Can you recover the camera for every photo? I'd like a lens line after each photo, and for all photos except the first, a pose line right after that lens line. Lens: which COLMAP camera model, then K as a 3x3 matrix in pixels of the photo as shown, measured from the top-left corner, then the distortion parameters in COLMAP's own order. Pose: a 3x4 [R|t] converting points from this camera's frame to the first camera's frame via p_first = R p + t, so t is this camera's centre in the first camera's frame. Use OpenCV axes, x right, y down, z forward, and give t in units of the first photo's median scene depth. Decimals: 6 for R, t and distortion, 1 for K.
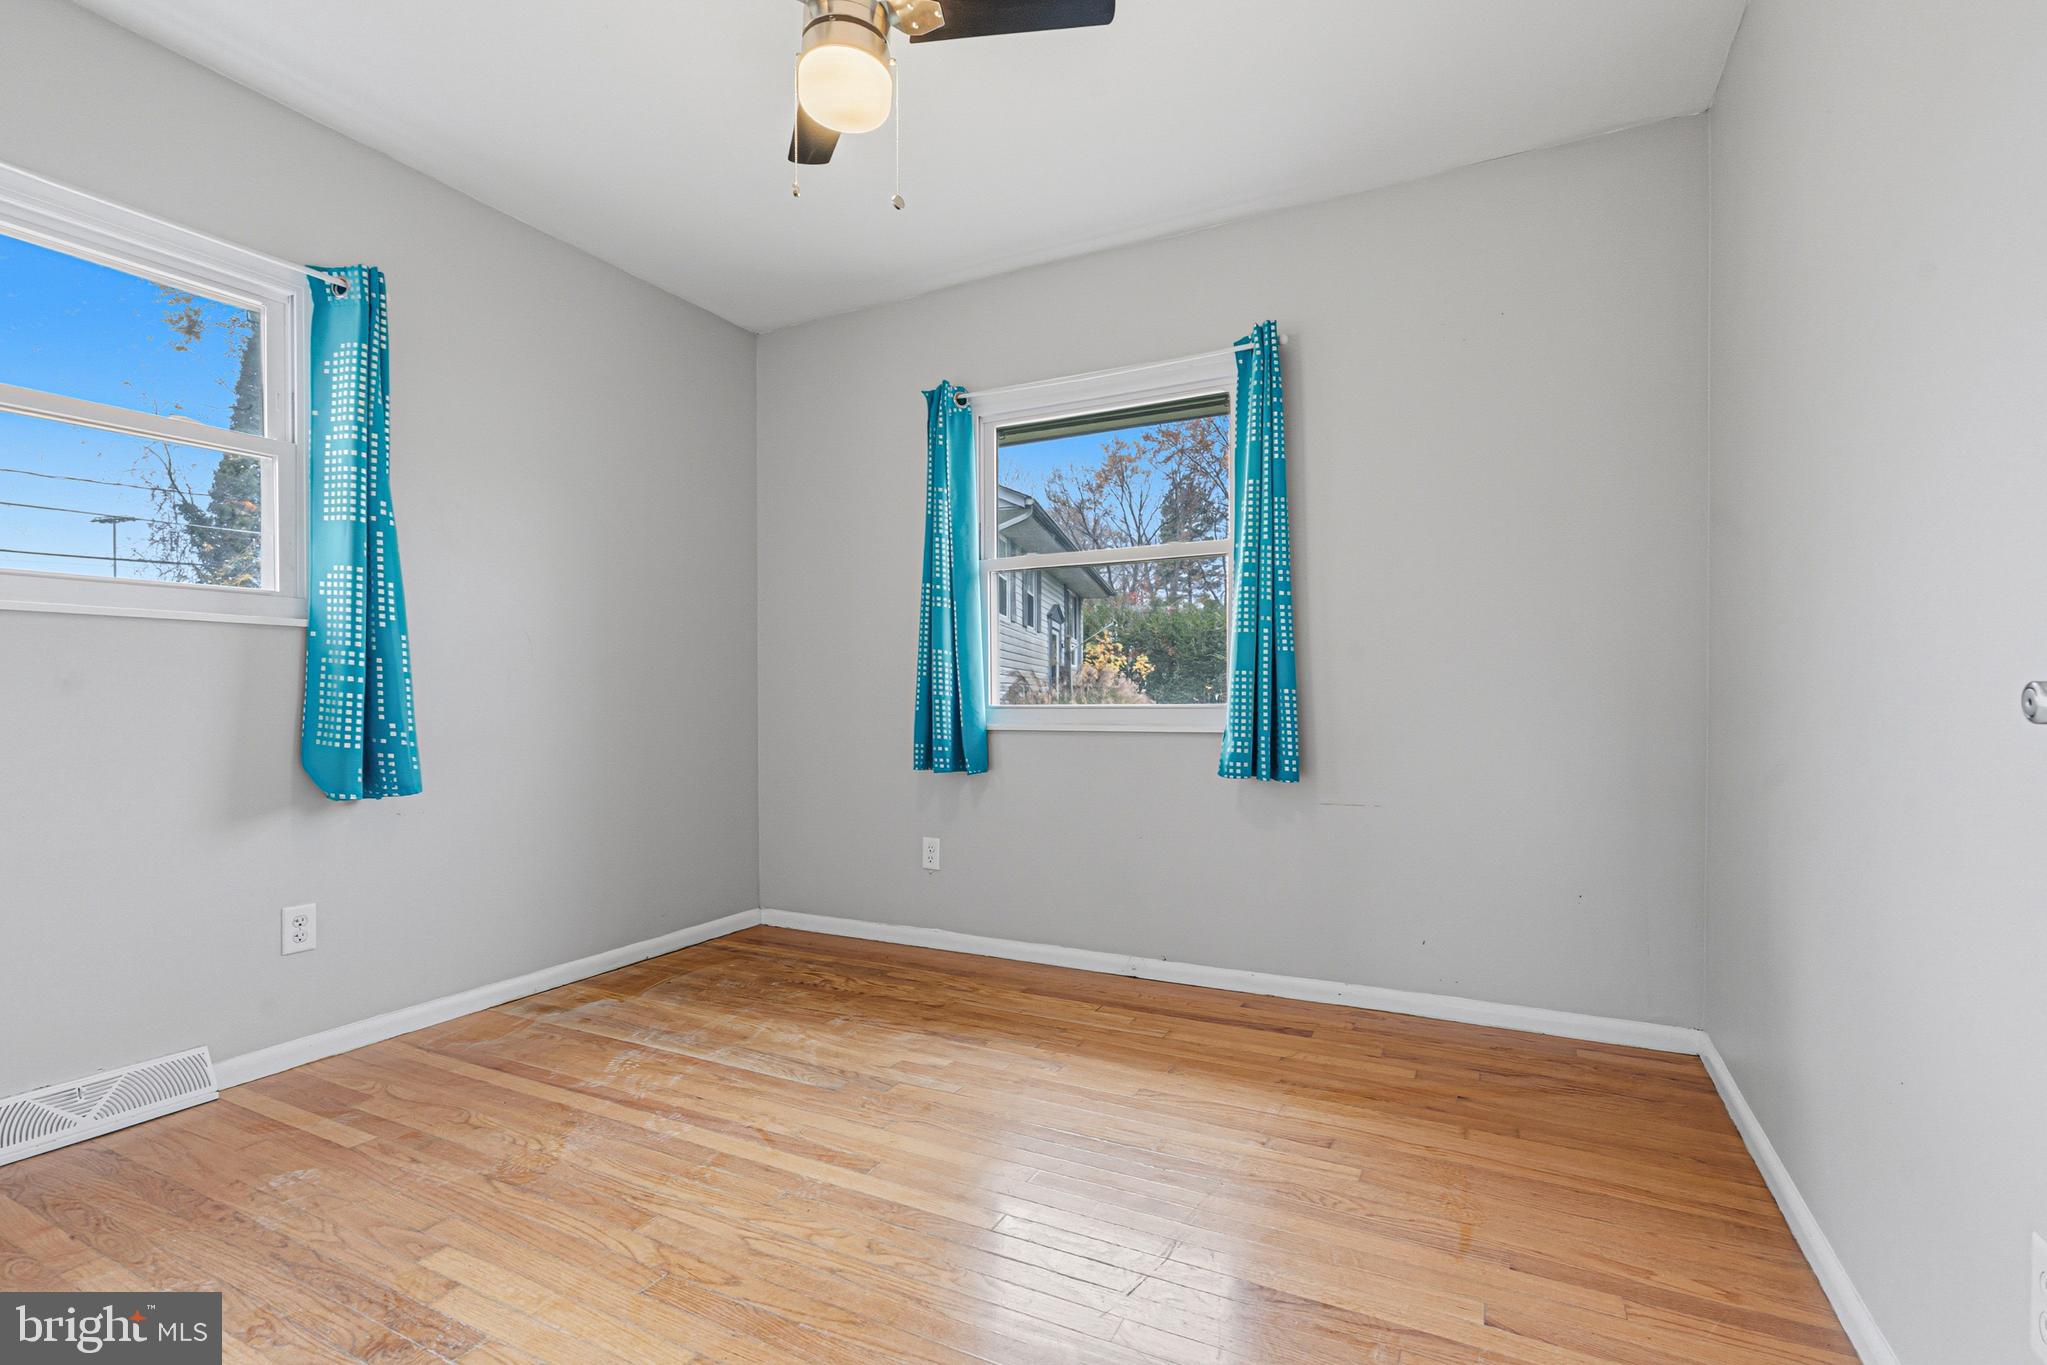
lens RADIAL K [[919.8, 0, 1029.9], [0, 919.8, 701.3], [0, 0, 1]] dist [-0.000881, -0.000366]
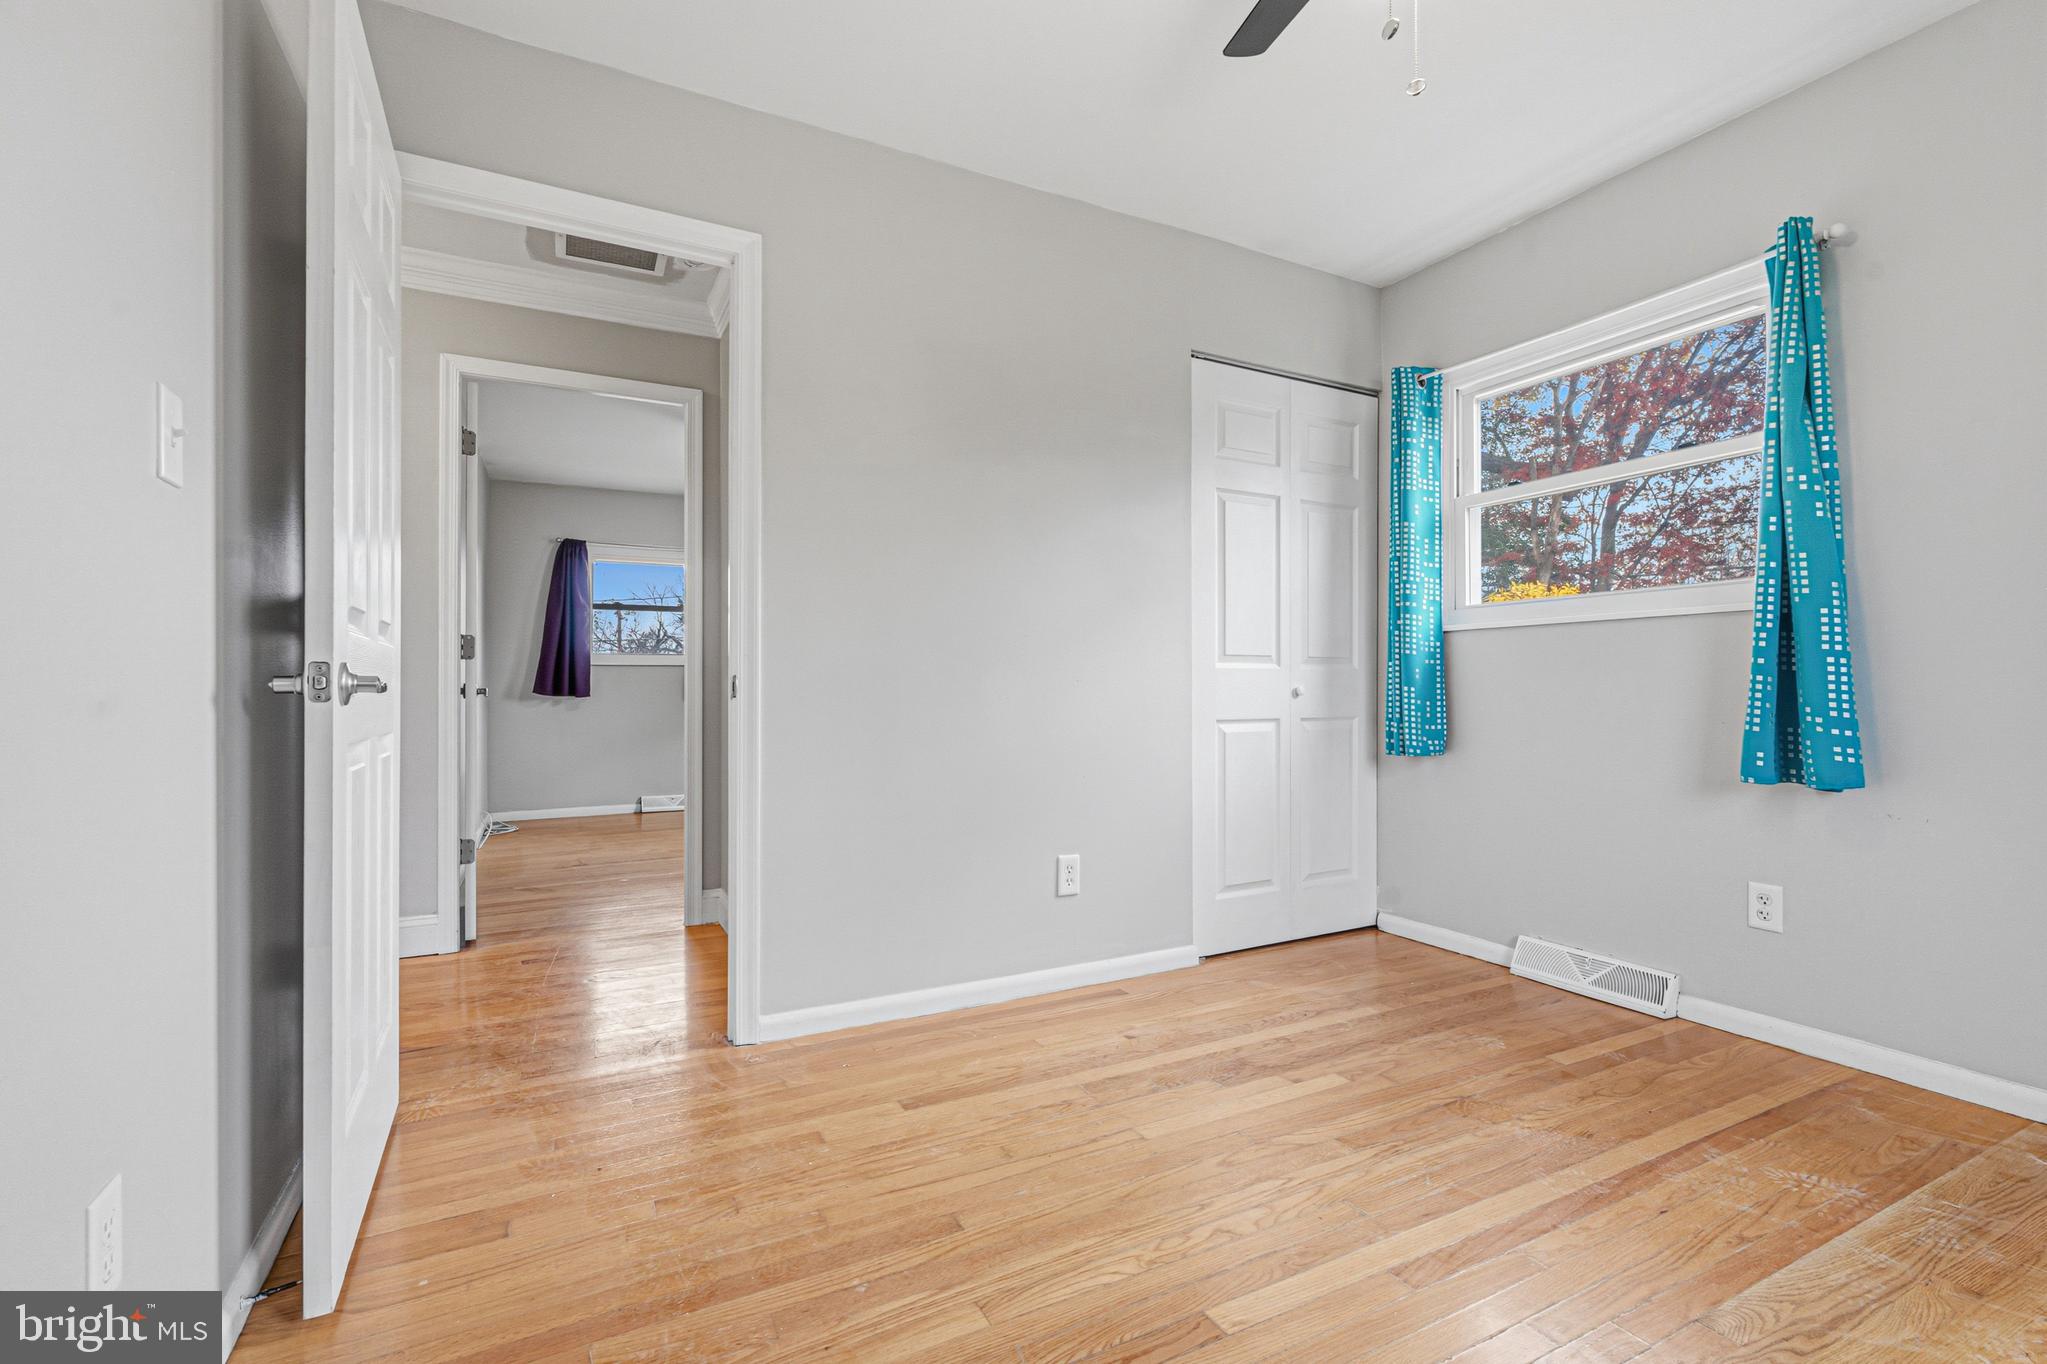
lens RADIAL K [[919.8, 0, 1041.3], [0, 919.8, 672.4], [0, 0, 1]] dist [-0.000881, -0.000366]
pose [[-0.572743, -0.014505, -0.819607, 0.543938], [-0.001746, 0.999863, -0.016475, 0.006930], [0.819733, -0.008005, -0.572689, 1.010644]]
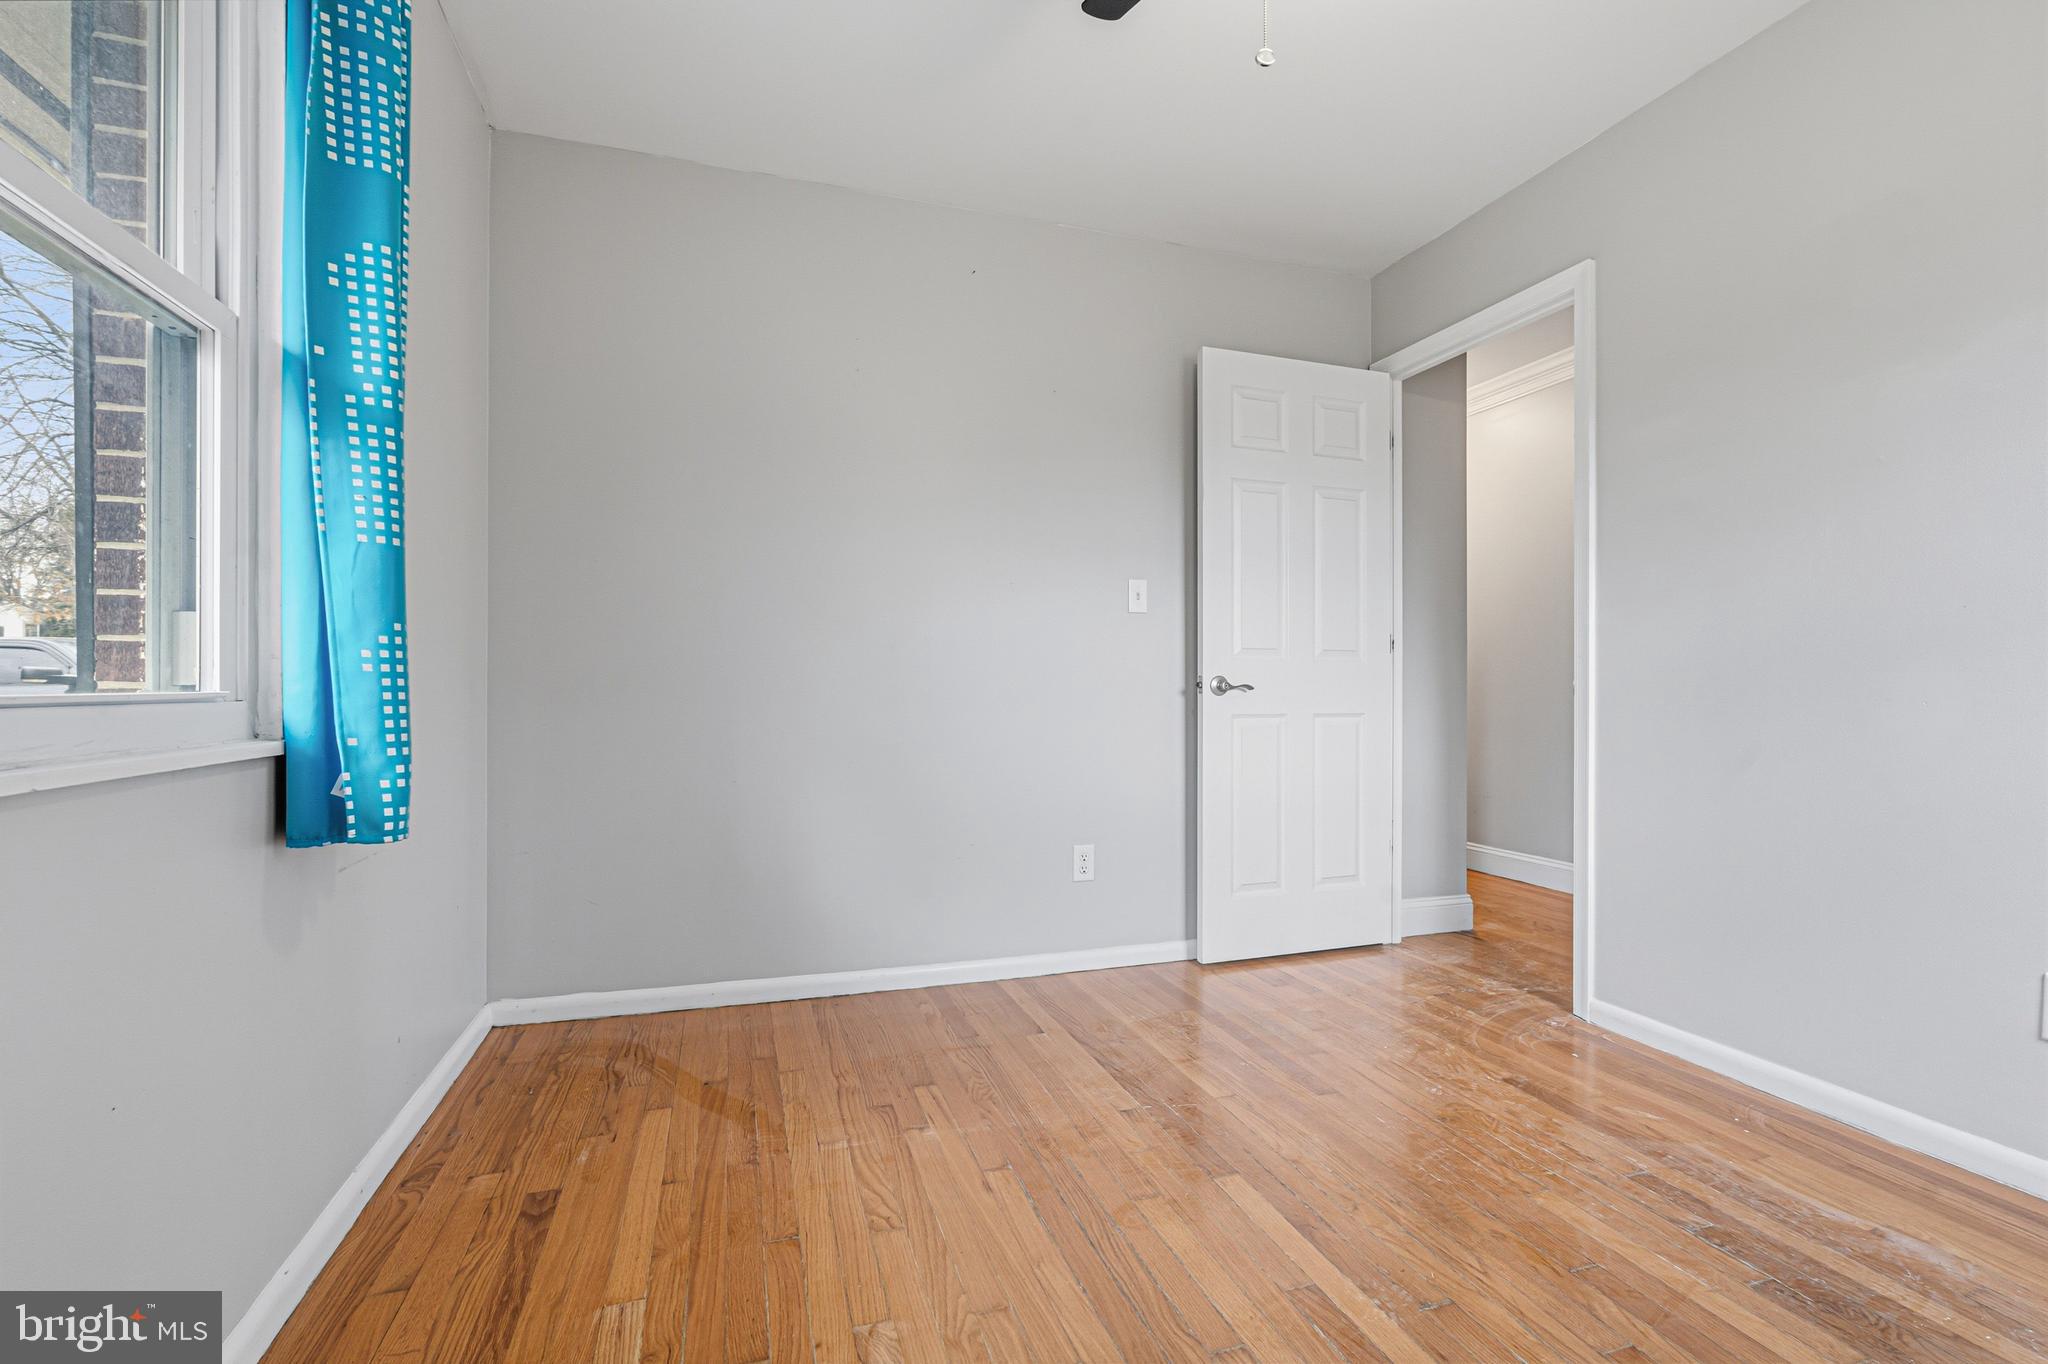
lens RADIAL K [[920.3, 0, 987.3], [0, 920.3, 688.8], [0, 0, 1]] dist [-0.000881, -0.000366]
pose [[-0.682049, -0.001318, 0.731305, -0.469046], [0.004187, 0.999975, 0.005706, -0.003149], [-0.731295, 0.006954, -0.682026, 1.448209]]
